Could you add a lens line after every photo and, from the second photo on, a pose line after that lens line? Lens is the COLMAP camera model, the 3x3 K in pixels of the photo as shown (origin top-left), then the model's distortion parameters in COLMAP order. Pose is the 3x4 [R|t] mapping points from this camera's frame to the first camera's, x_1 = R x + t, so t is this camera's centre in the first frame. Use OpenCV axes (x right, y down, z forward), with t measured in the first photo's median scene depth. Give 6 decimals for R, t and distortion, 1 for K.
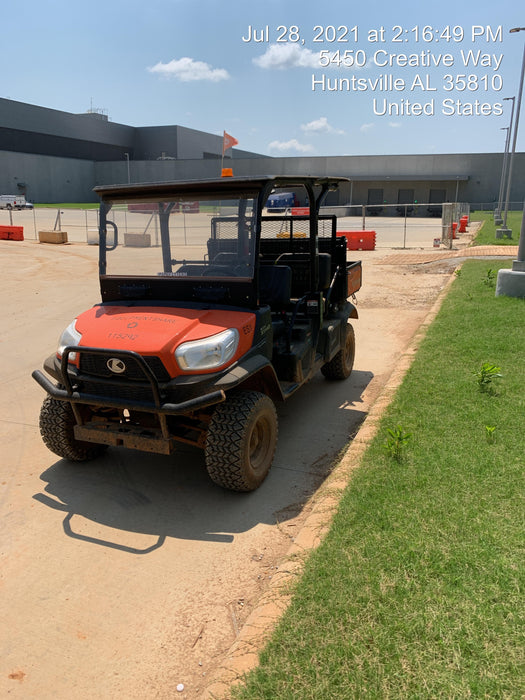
lens RADIAL K [[558.4, 0, 262.5], [0, 558.4, 350.0], [0, 0, 1]] dist [0.012091, -0.001123]
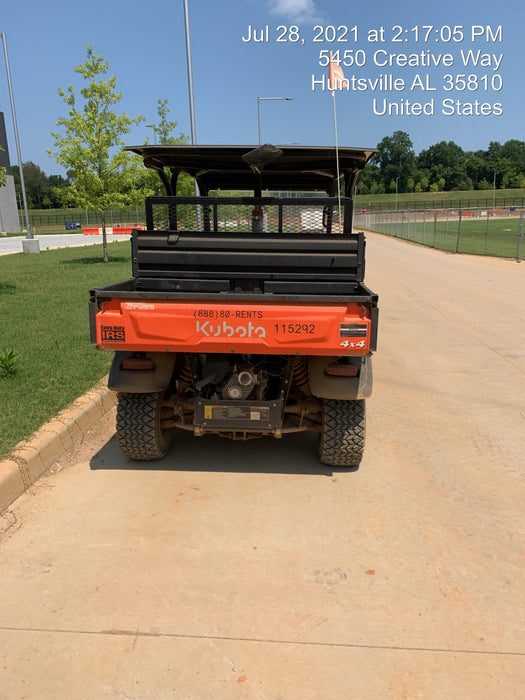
lens RADIAL K [[542.5, 0, 265.3], [0, 542.5, 333.3], [0, 0, 1]] dist [0.007690, 0.002532]
pose [[-0.949389, 0.092537, -0.300164, 0.286441], [-0.053427, 0.894119, 0.444632, -0.557090], [0.309527, 0.438165, -0.843922, 2.353156]]
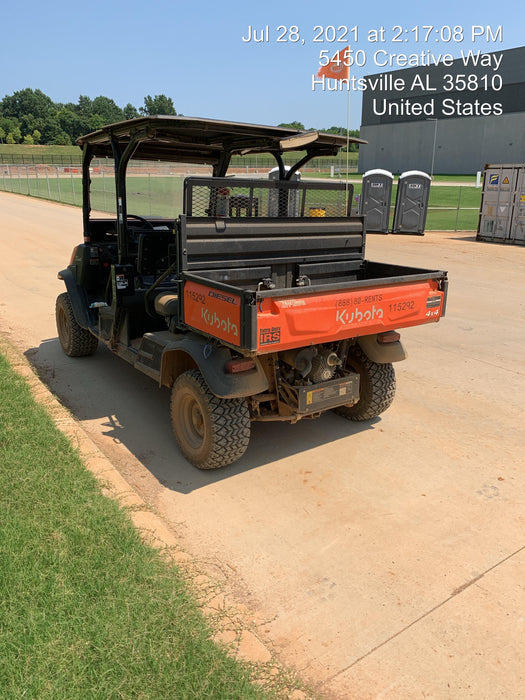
lens RADIAL K [[542.3, 0, 277.3], [0, 542.3, 346.0], [0, 0, 1]] dist [0.004052, -0.001657]
pose [[-0.522006, 0.261156, -0.811978, 0.830976], [-0.229957, 0.873632, 0.428821, -0.500475], [0.821359, 0.410567, -0.395986, 1.939107]]
